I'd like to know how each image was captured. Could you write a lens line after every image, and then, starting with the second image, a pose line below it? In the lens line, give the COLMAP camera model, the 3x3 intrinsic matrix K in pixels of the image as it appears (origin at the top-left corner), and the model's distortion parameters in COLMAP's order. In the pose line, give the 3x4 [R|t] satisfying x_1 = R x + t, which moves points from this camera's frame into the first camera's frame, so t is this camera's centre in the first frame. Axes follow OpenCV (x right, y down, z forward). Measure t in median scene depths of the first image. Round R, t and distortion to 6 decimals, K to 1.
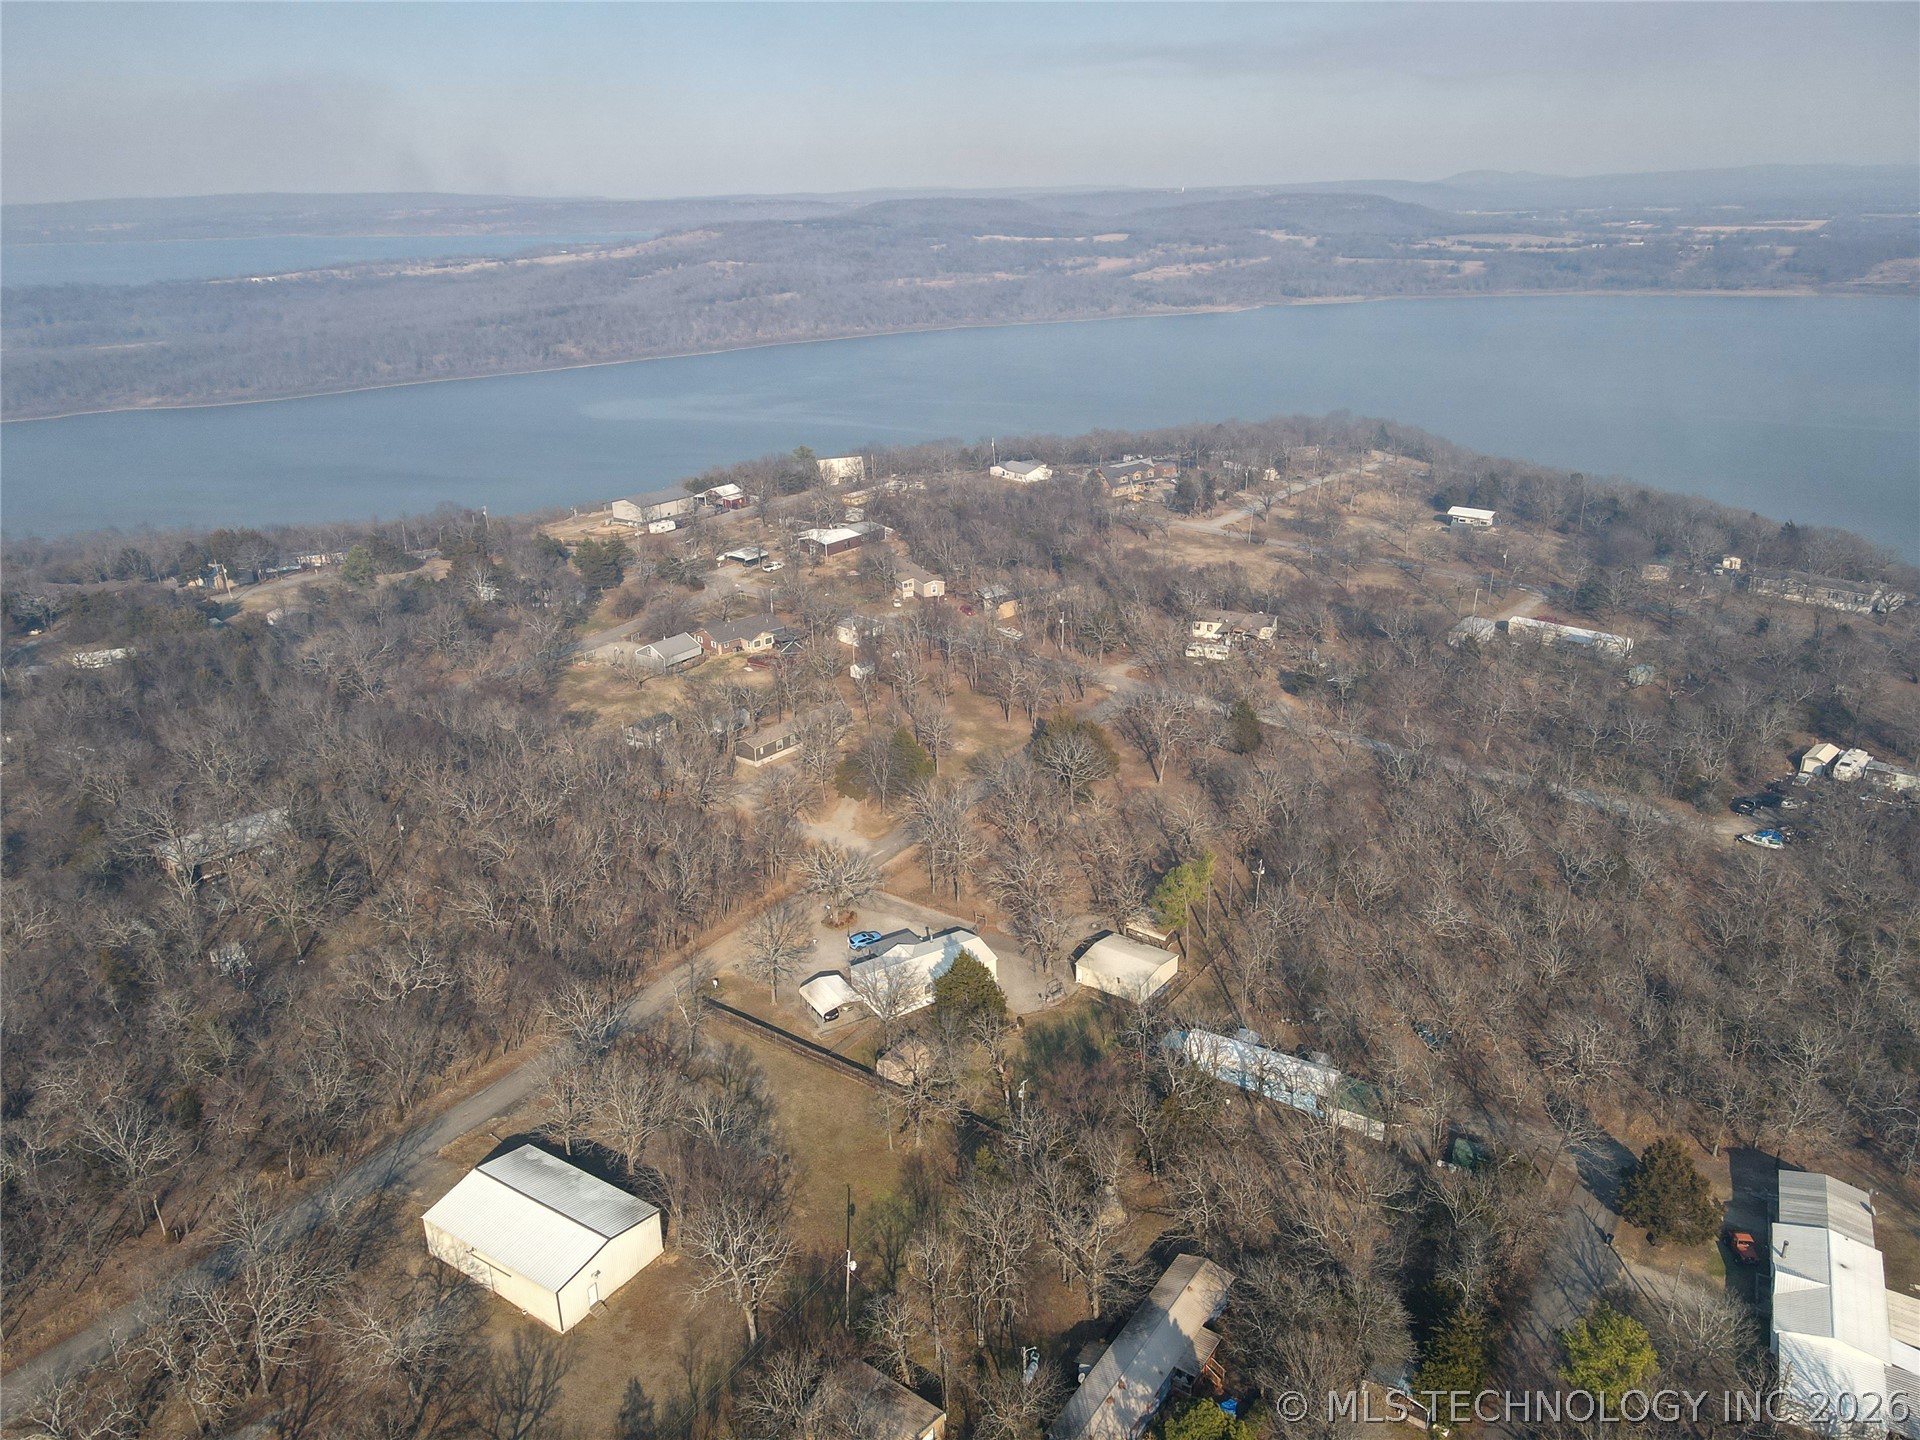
lens RADIAL K [[1387.3, 0, 990.0], [0, 1387.3, 719.2], [0, 0, 1]] dist [-0.024497, 0.073530]
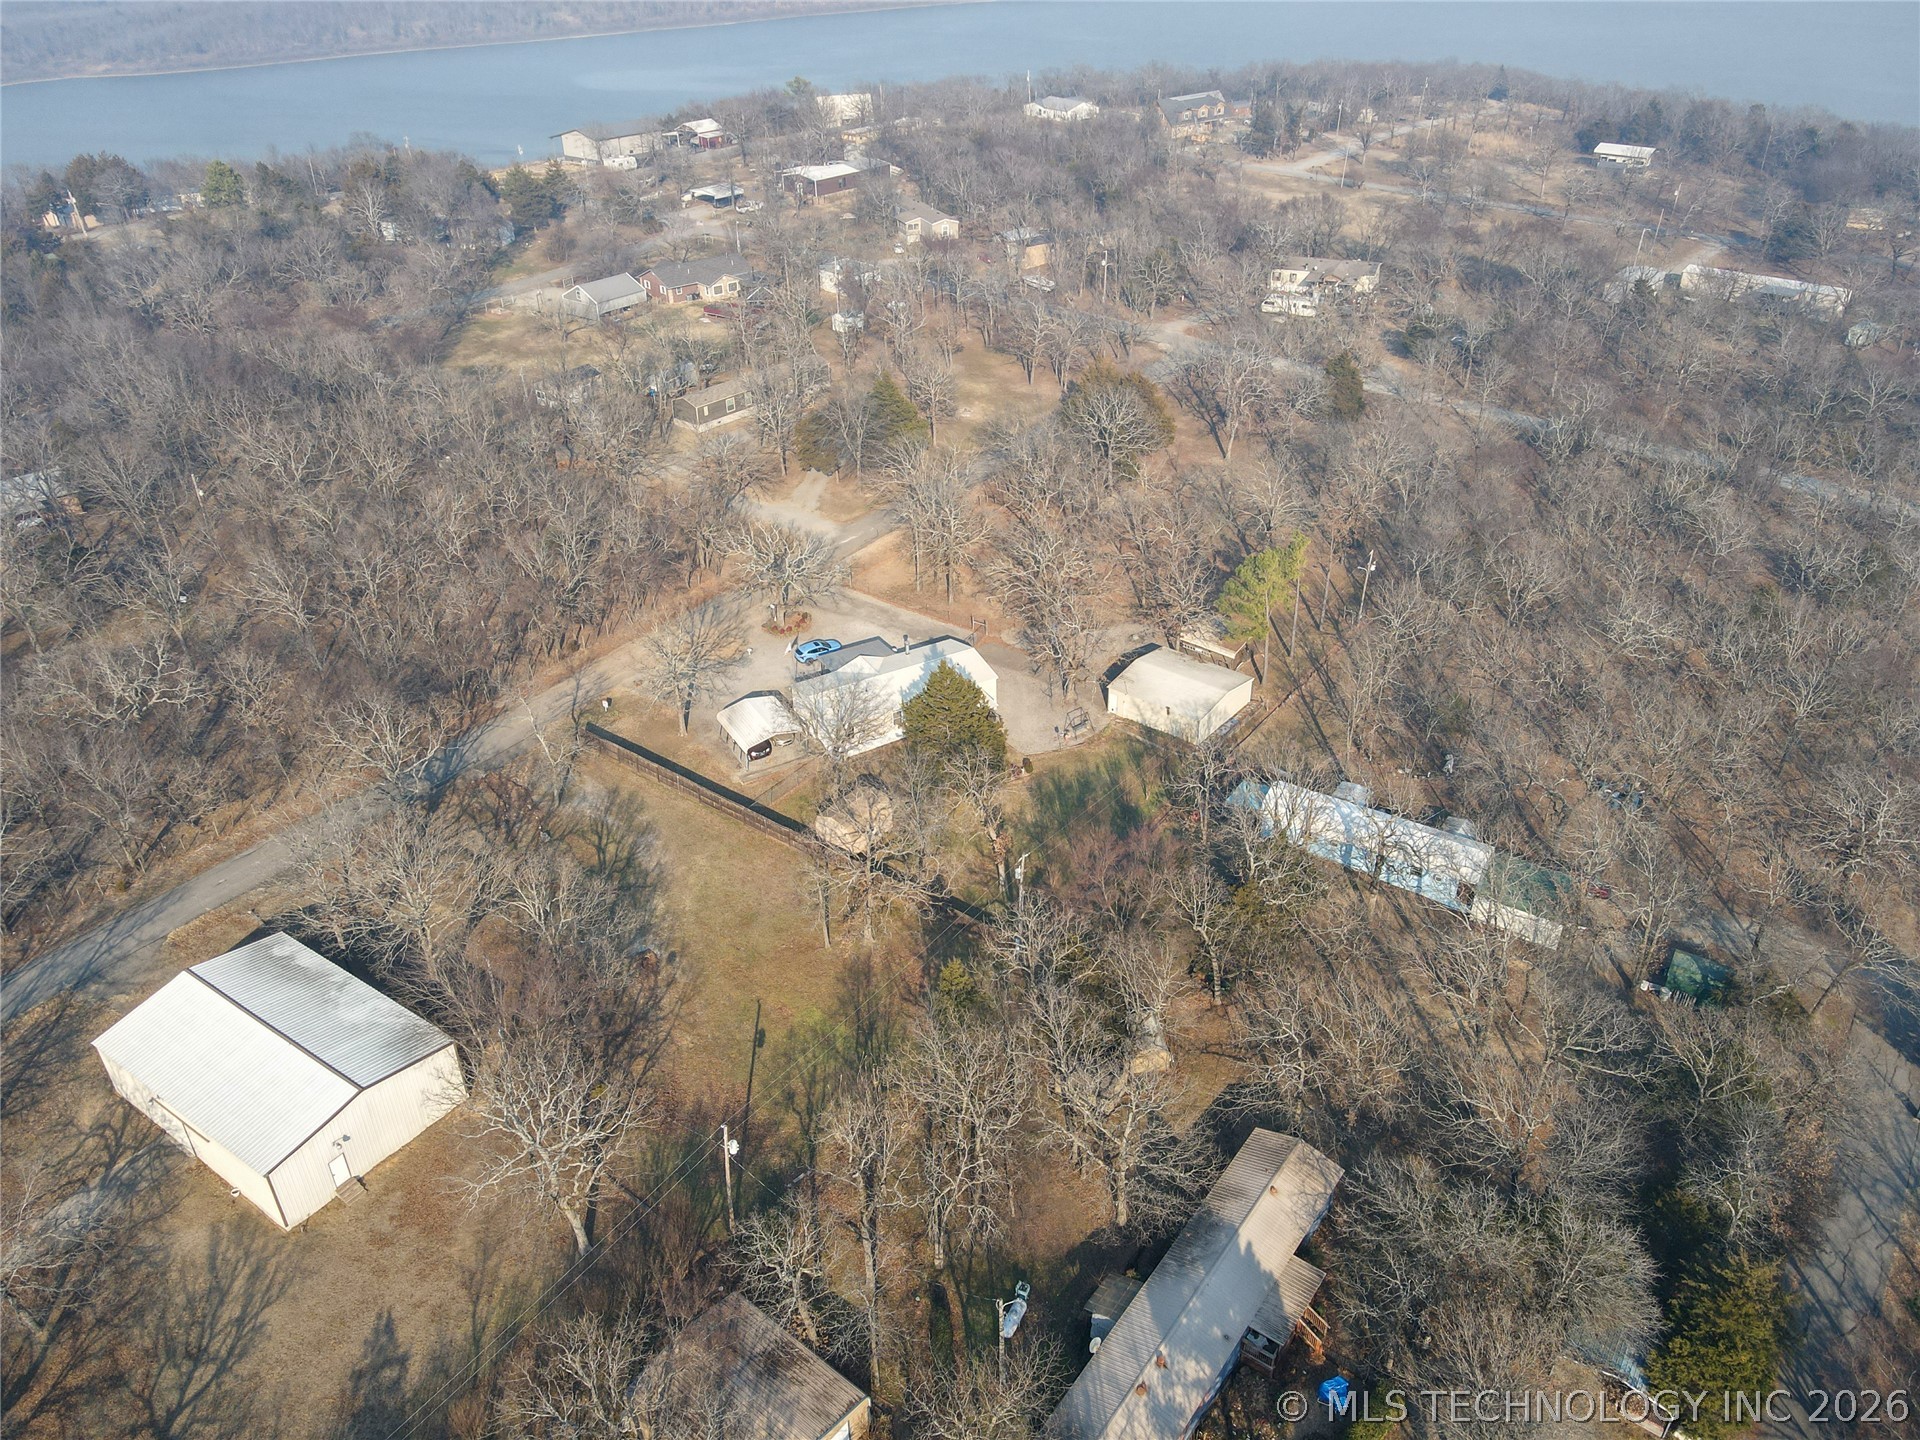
lens RADIAL K [[1334.5, 0, 984.3], [0, 1334.5, 721.0], [0, 0, 1]] dist [0.012286, 0.007596]
pose [[0.999255, 0.017982, -0.034158, 0.022580], [-0.011328, 0.982512, 0.185855, 0.068324], [0.036903, -0.185330, 0.981983, 0.328415]]
